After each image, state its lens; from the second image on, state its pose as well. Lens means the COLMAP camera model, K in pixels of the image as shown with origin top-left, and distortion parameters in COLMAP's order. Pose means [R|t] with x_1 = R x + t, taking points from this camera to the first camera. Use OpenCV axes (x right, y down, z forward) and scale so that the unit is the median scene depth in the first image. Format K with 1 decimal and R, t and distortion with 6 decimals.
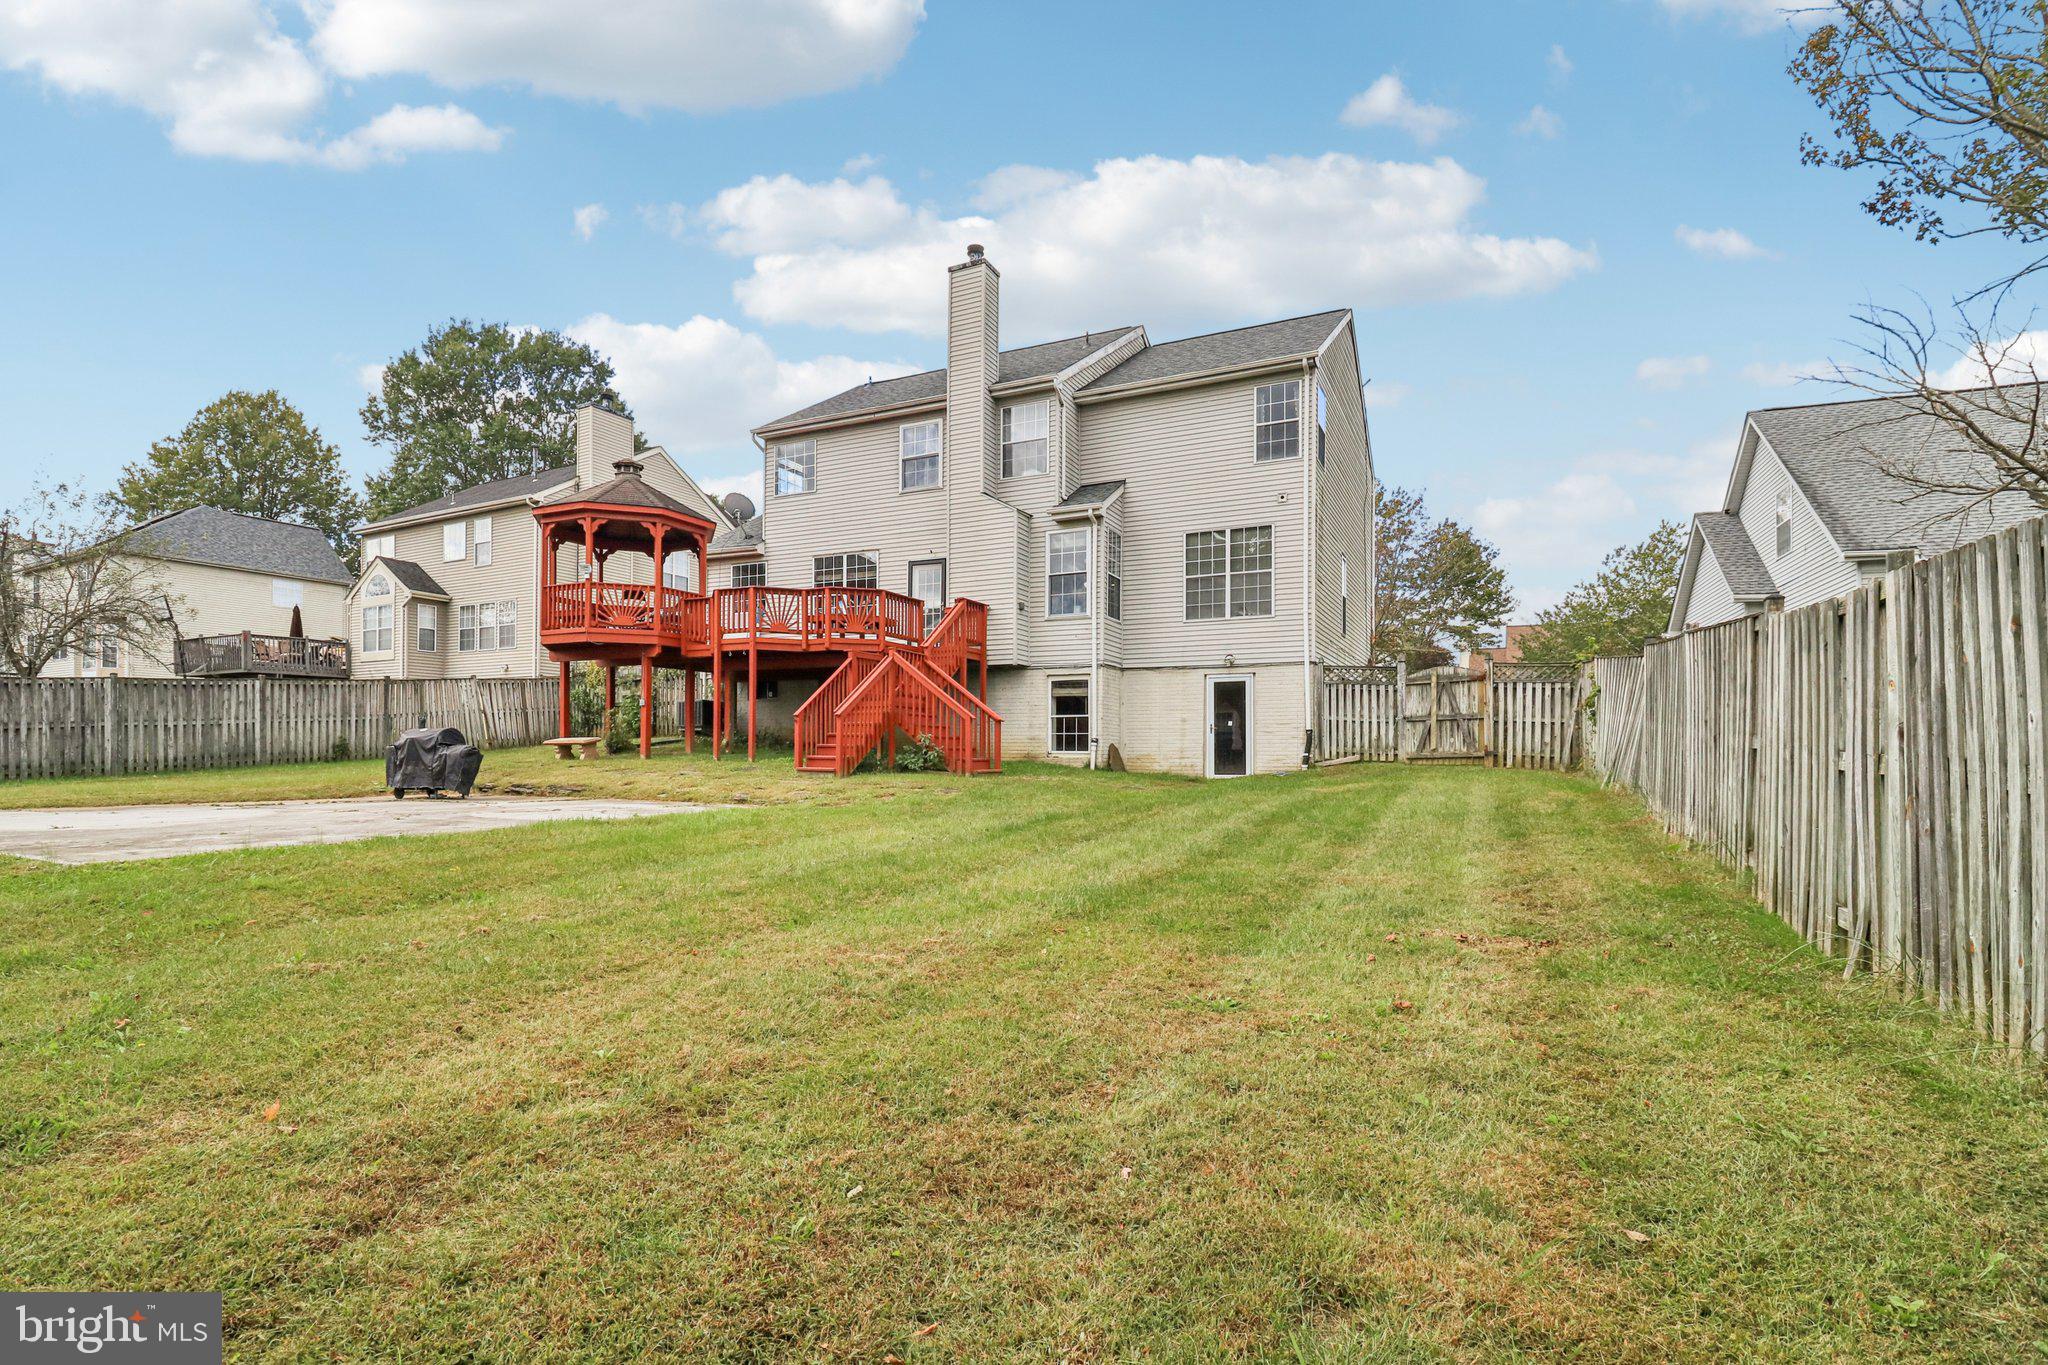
lens RADIAL K [[951.2, 0, 1027.3], [0, 951.2, 751.8], [0, 0, 1]] dist [-0.000326, -0.000126]
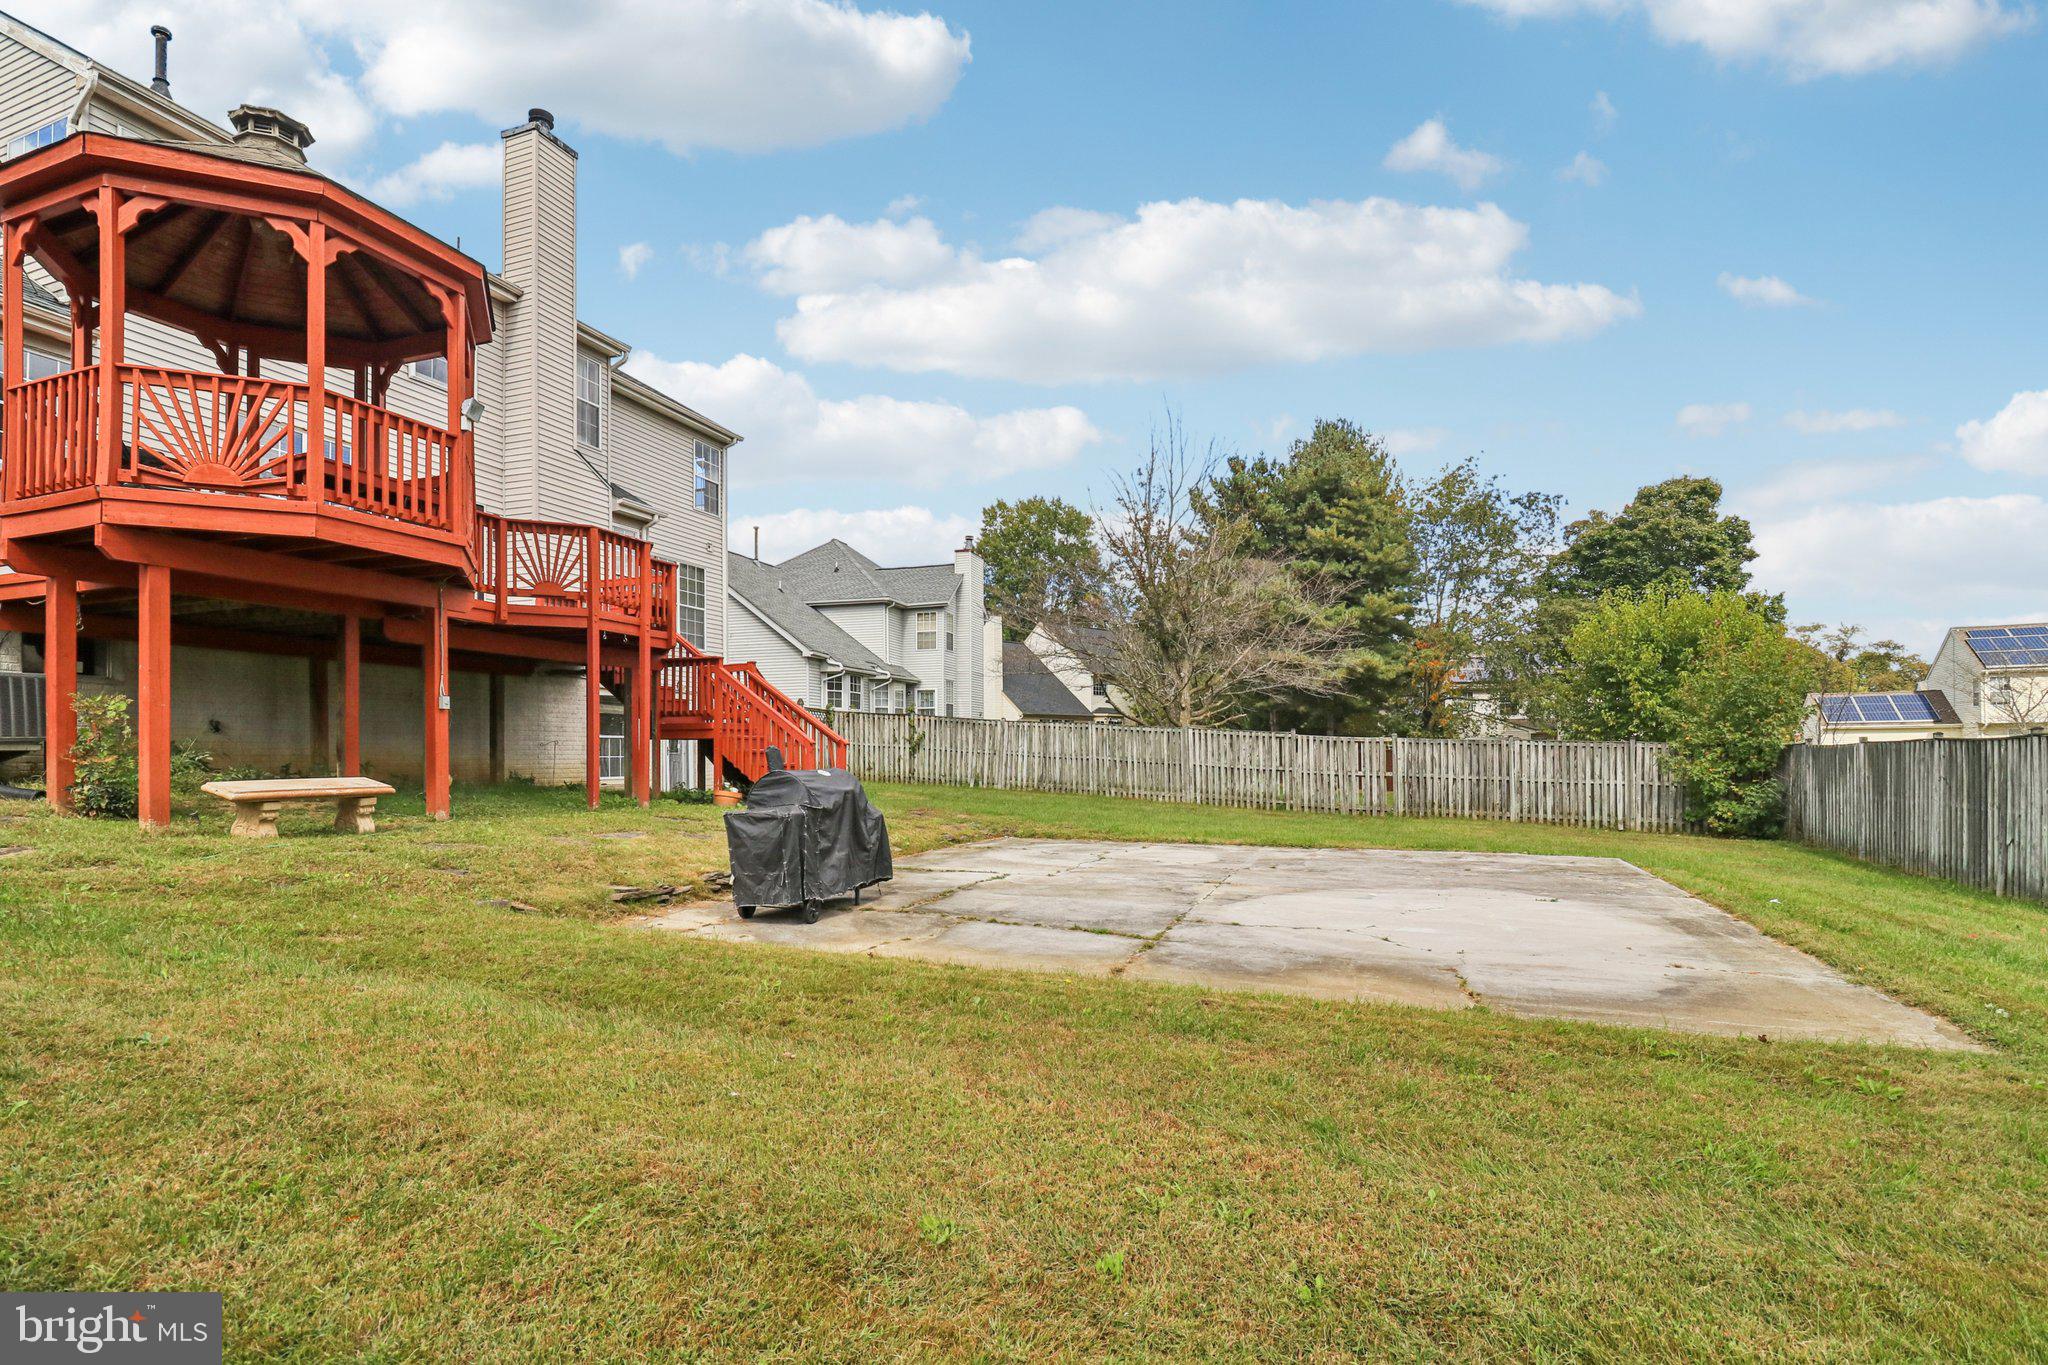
lens RADIAL K [[963.7, 0, 988.6], [0, 963.7, 744.4], [0, 0, 1]] dist [-0.000005, -0.012550]
pose [[-0.072635, 0.003546, 0.997352, -0.876902], [0.000275, 0.999994, -0.003535, -0.027938], [-0.997359, 0.000017, -0.072636, 0.730961]]
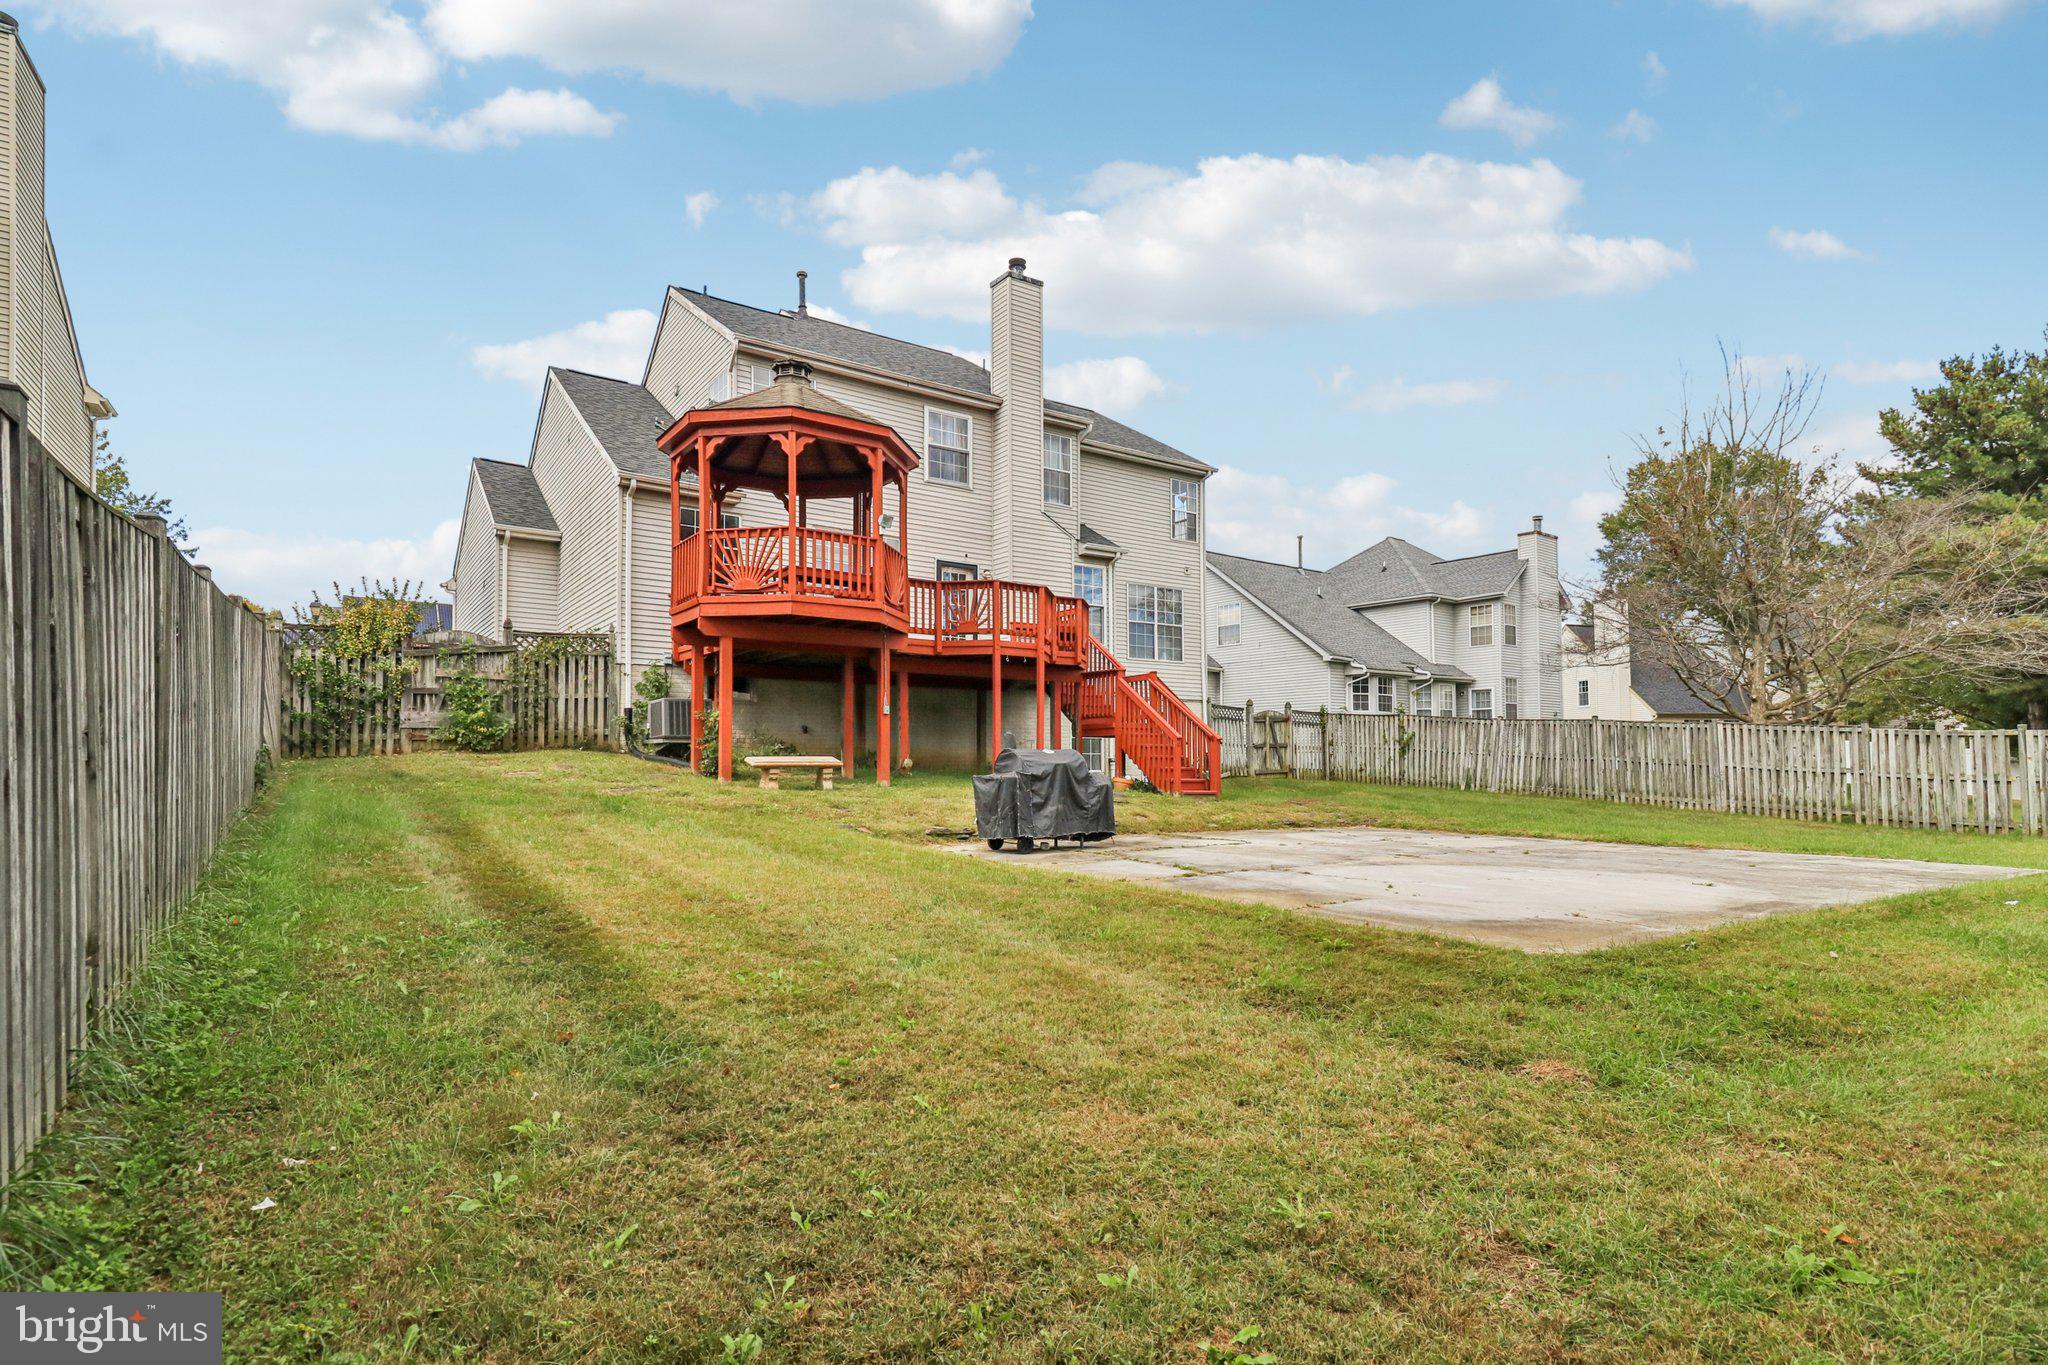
lens RADIAL K [[1011.3, 0, 1017.5], [0, 1011.3, 727.2], [0, 0, 1]] dist [0.001347, -0.000420]
pose [[0.508824, 0.027751, 0.860423, -0.987411], [-0.001825, 0.999513, -0.031158, -0.013717], [-0.860868, 0.014284, 0.508627, 0.493223]]
